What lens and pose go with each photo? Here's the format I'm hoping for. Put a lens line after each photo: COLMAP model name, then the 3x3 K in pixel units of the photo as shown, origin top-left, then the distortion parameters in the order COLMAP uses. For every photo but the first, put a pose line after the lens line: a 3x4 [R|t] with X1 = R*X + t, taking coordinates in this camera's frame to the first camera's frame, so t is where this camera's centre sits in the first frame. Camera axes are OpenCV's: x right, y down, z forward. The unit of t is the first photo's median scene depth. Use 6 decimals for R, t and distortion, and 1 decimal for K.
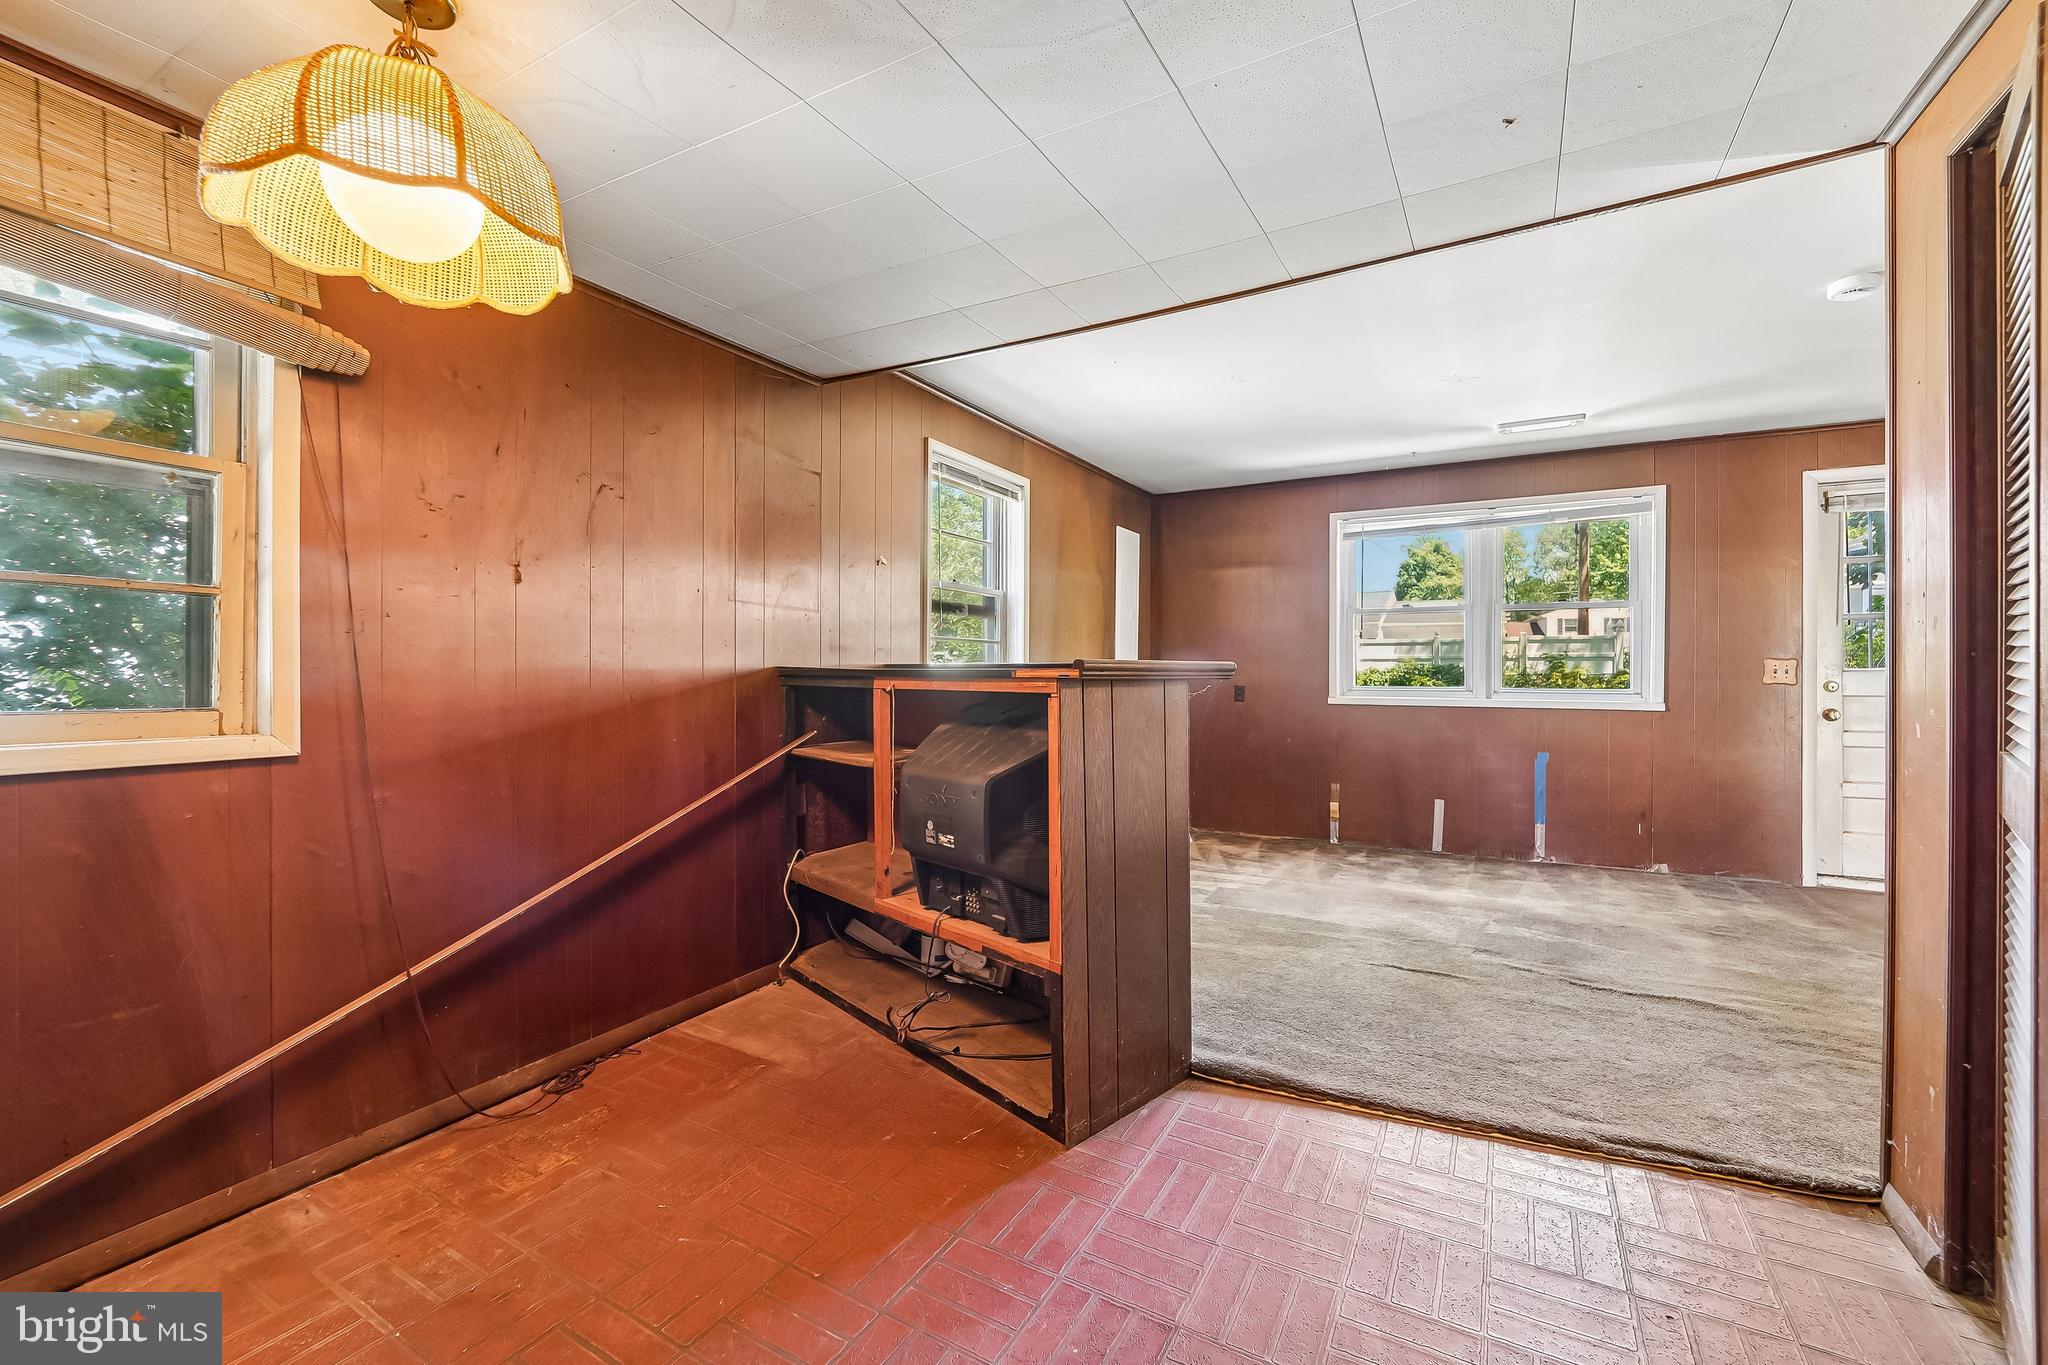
lens RADIAL K [[839.7, 0, 1033.9], [0, 839.7, 675.7], [0, 0, 1]] dist [-0.012724, 0.003607]
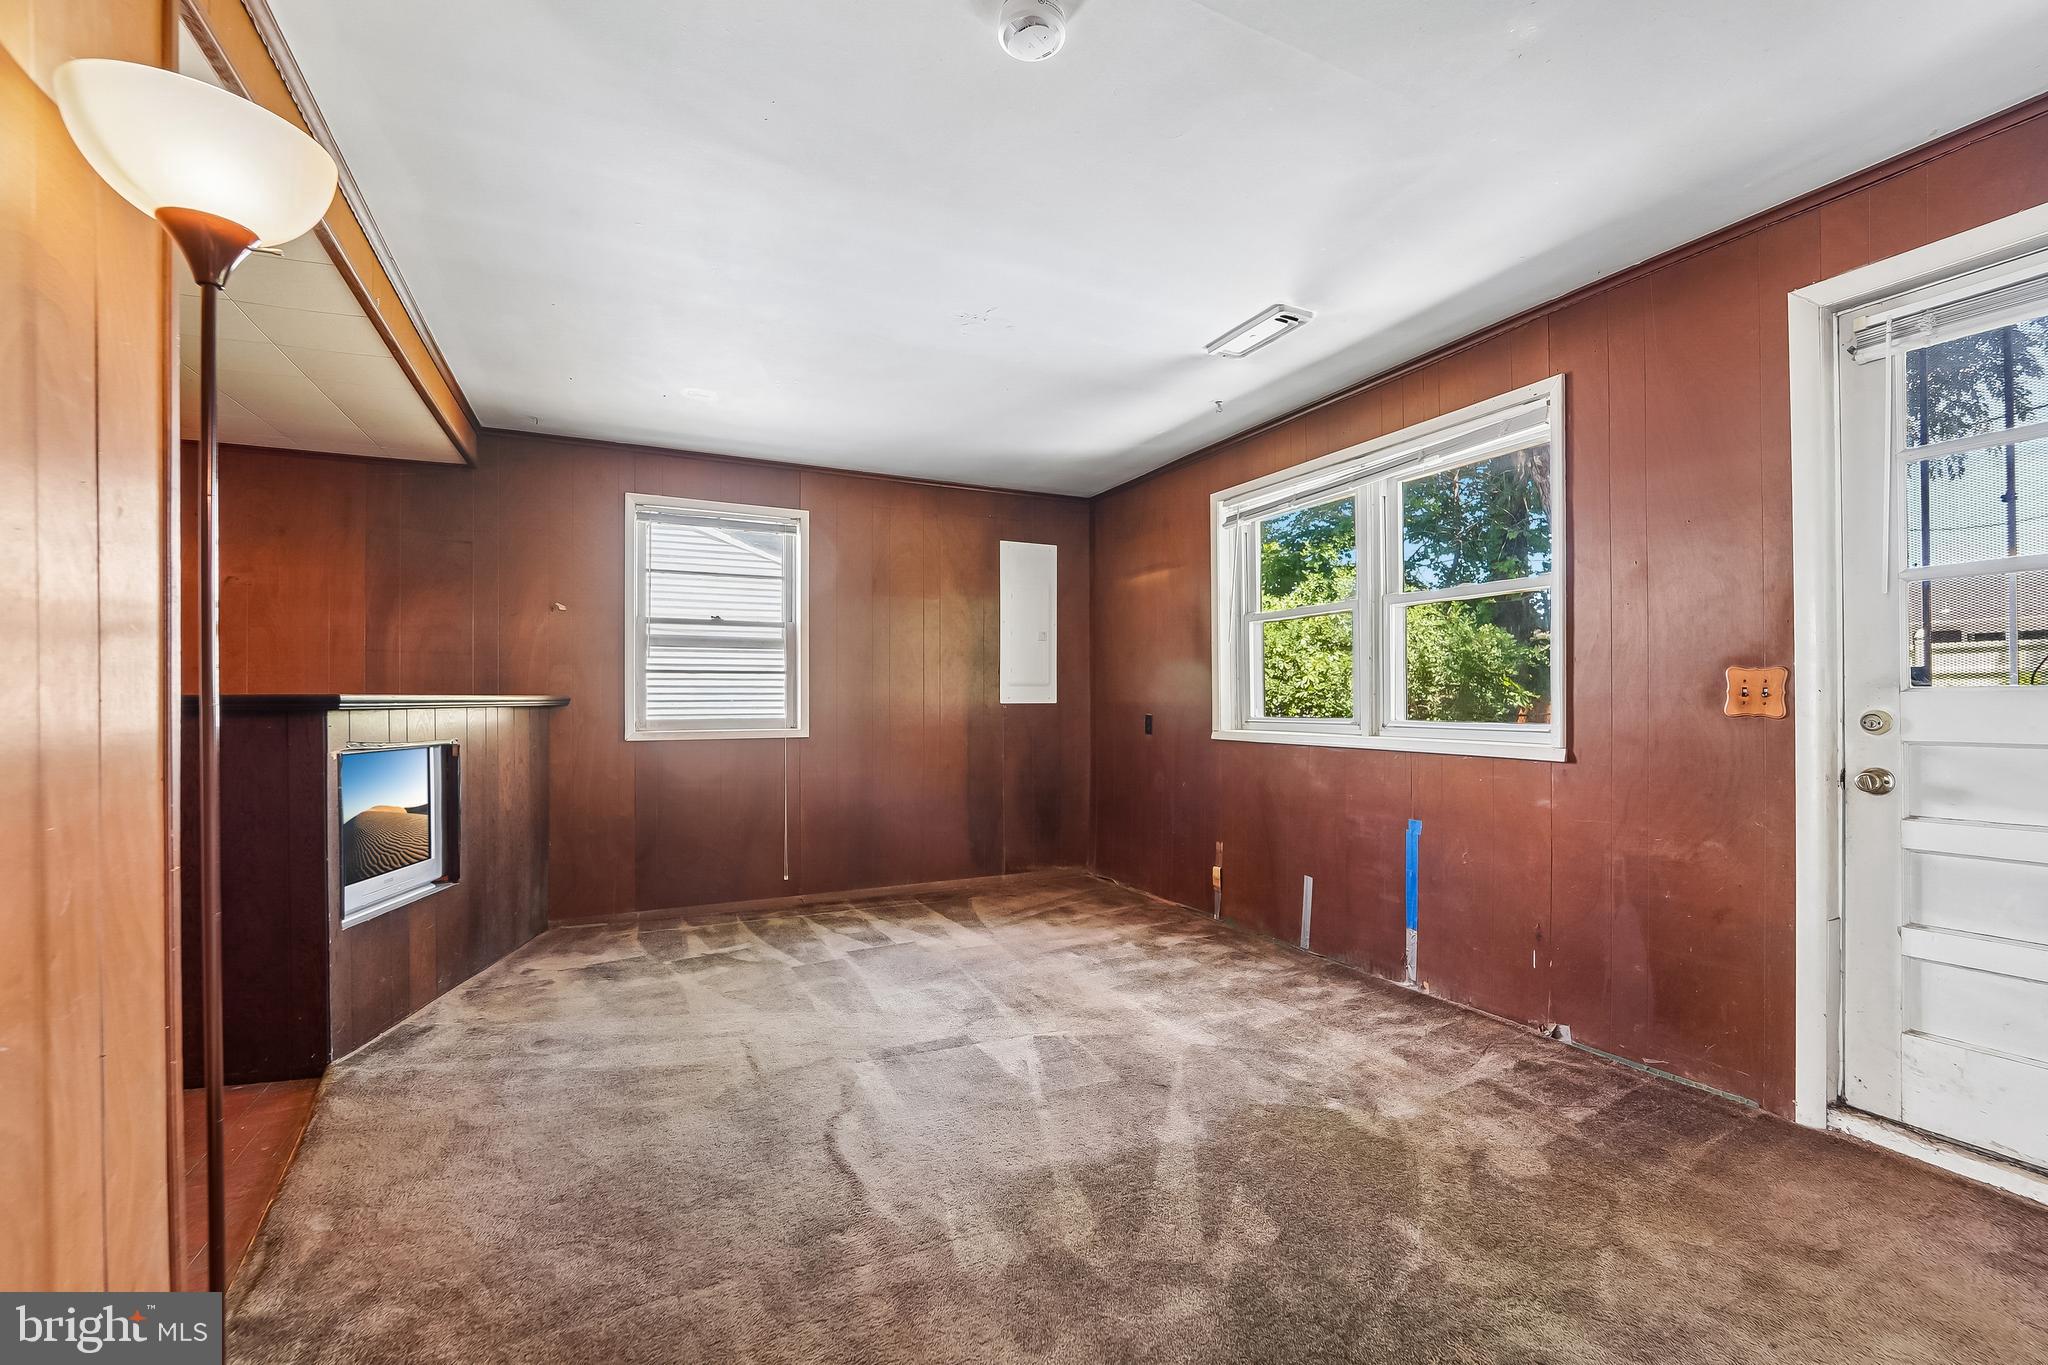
lens RADIAL K [[839.7, 0, 1029.4], [0, 839.7, 696.3], [0, 0, 1]] dist [-0.012724, 0.003607]
pose [[0.827540, -0.008142, -0.561348, 0.718761], [0.005244, 0.999963, -0.006773, -0.001480], [0.561383, 0.002661, 0.827552, 0.286911]]
